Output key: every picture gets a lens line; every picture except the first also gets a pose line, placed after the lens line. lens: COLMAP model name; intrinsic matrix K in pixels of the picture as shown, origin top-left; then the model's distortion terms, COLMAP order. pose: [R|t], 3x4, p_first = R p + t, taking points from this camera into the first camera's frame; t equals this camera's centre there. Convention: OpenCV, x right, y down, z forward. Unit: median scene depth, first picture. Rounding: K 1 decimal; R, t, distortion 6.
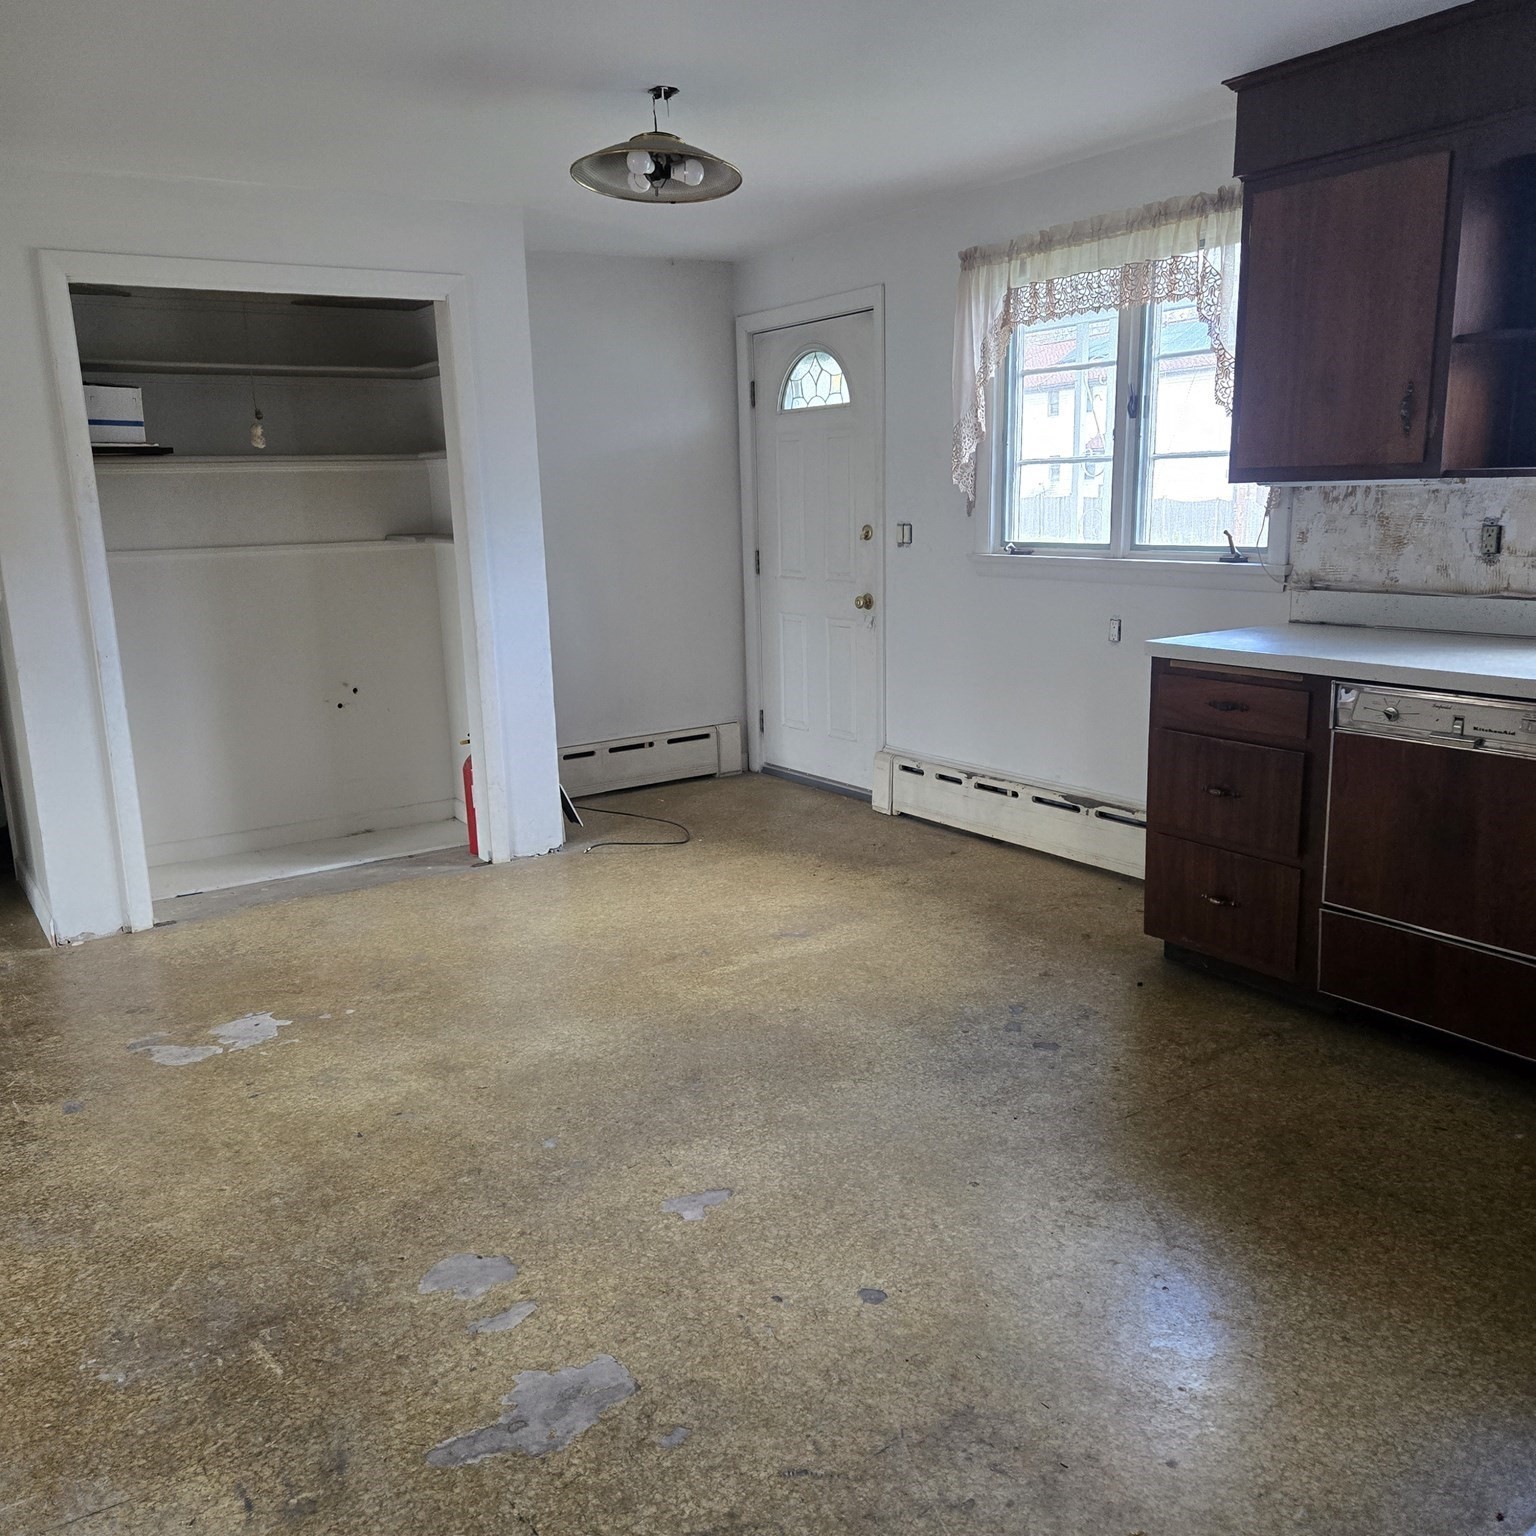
lens RADIAL K [[1370.8, 0, 764.8], [0, 1370.8, 774.3], [0, 0, 1]] dist [0.080985, -0.054941]
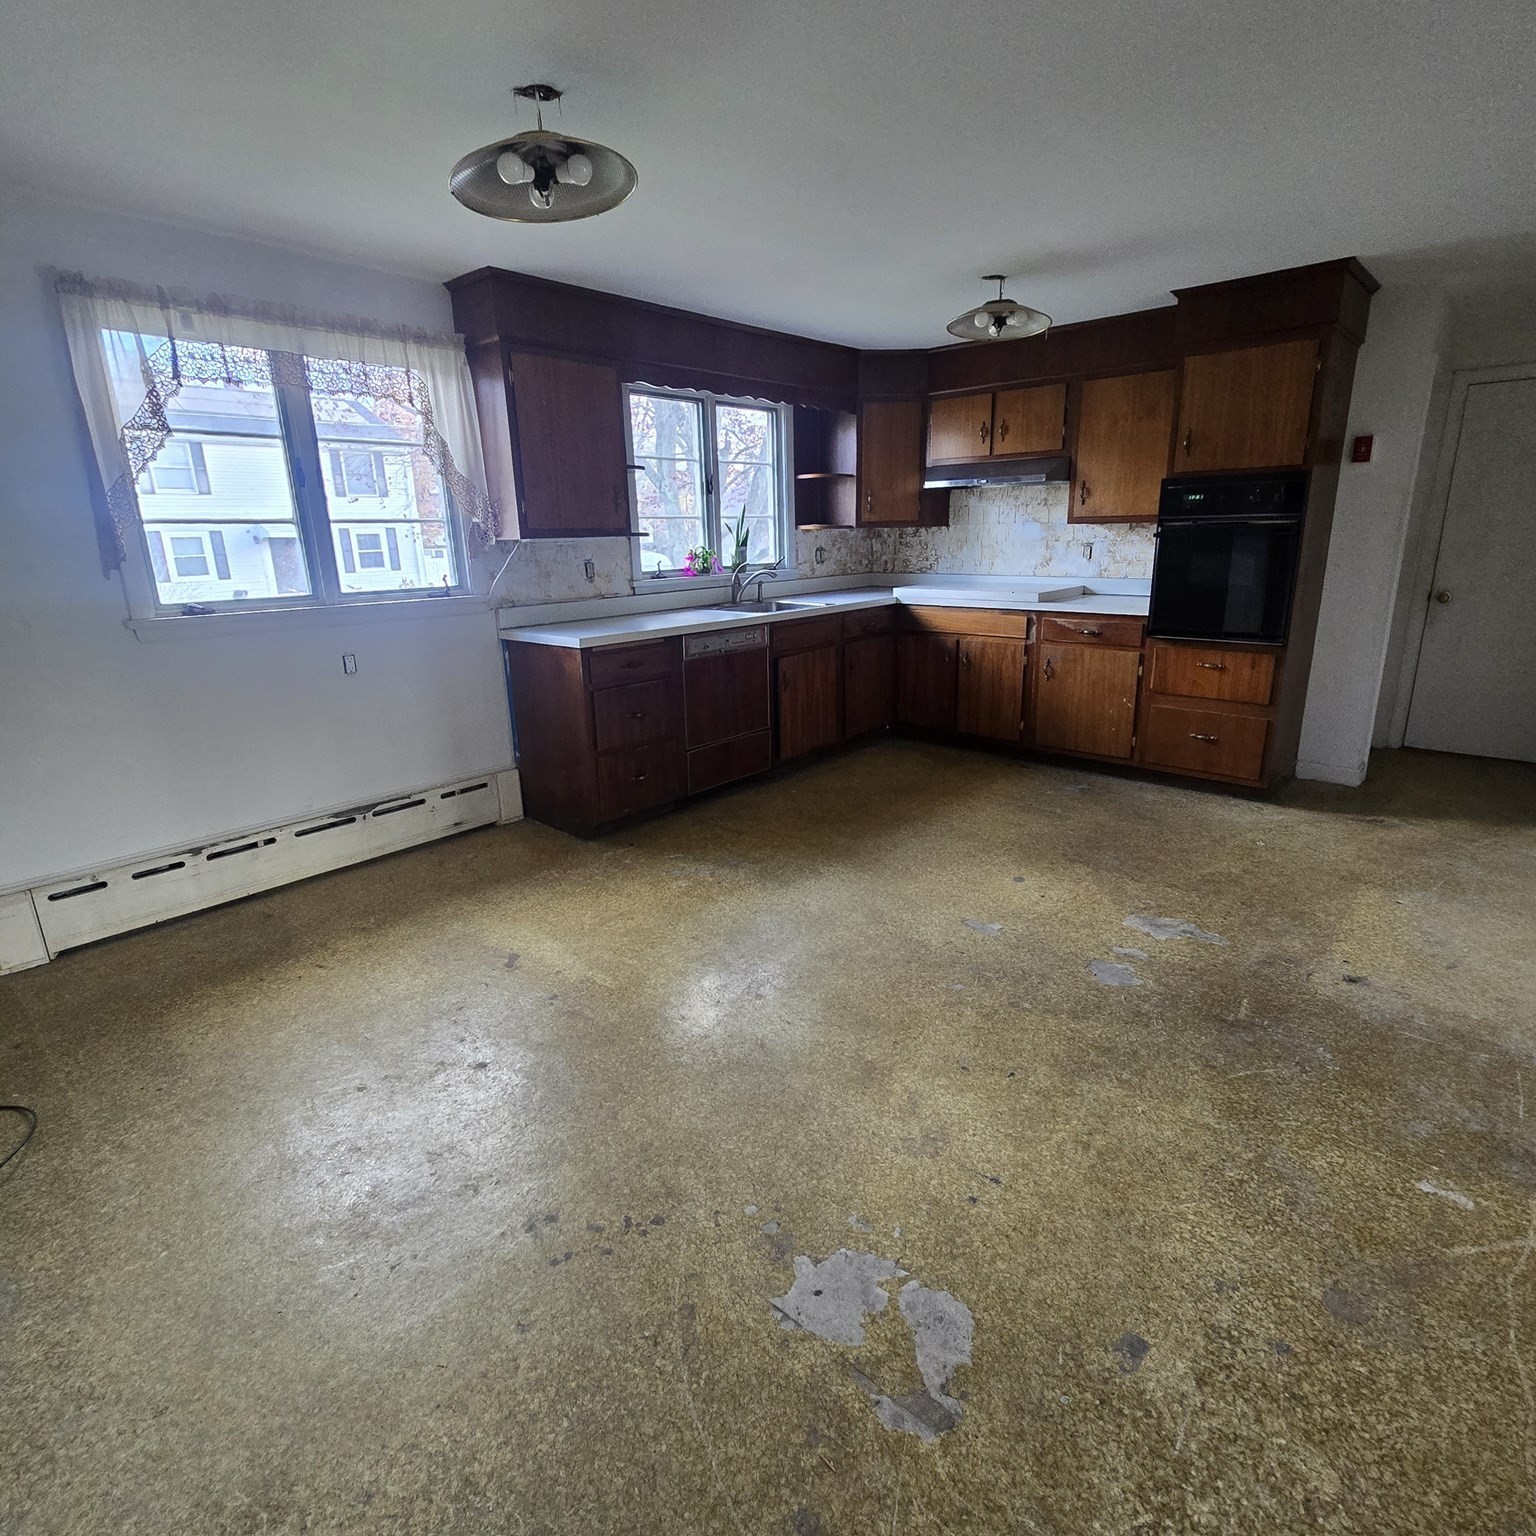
lens RADIAL K [[836.0, 0, 770.8], [0, 836.0, 760.9], [0, 0, 1]] dist [0.001262, 0.000713]
pose [[-0.255647, -0.223298, 0.940629, -0.727205], [0.228929, 0.931306, 0.283304, -0.196715], [-0.939274, 0.287763, -0.186966, 1.078465]]
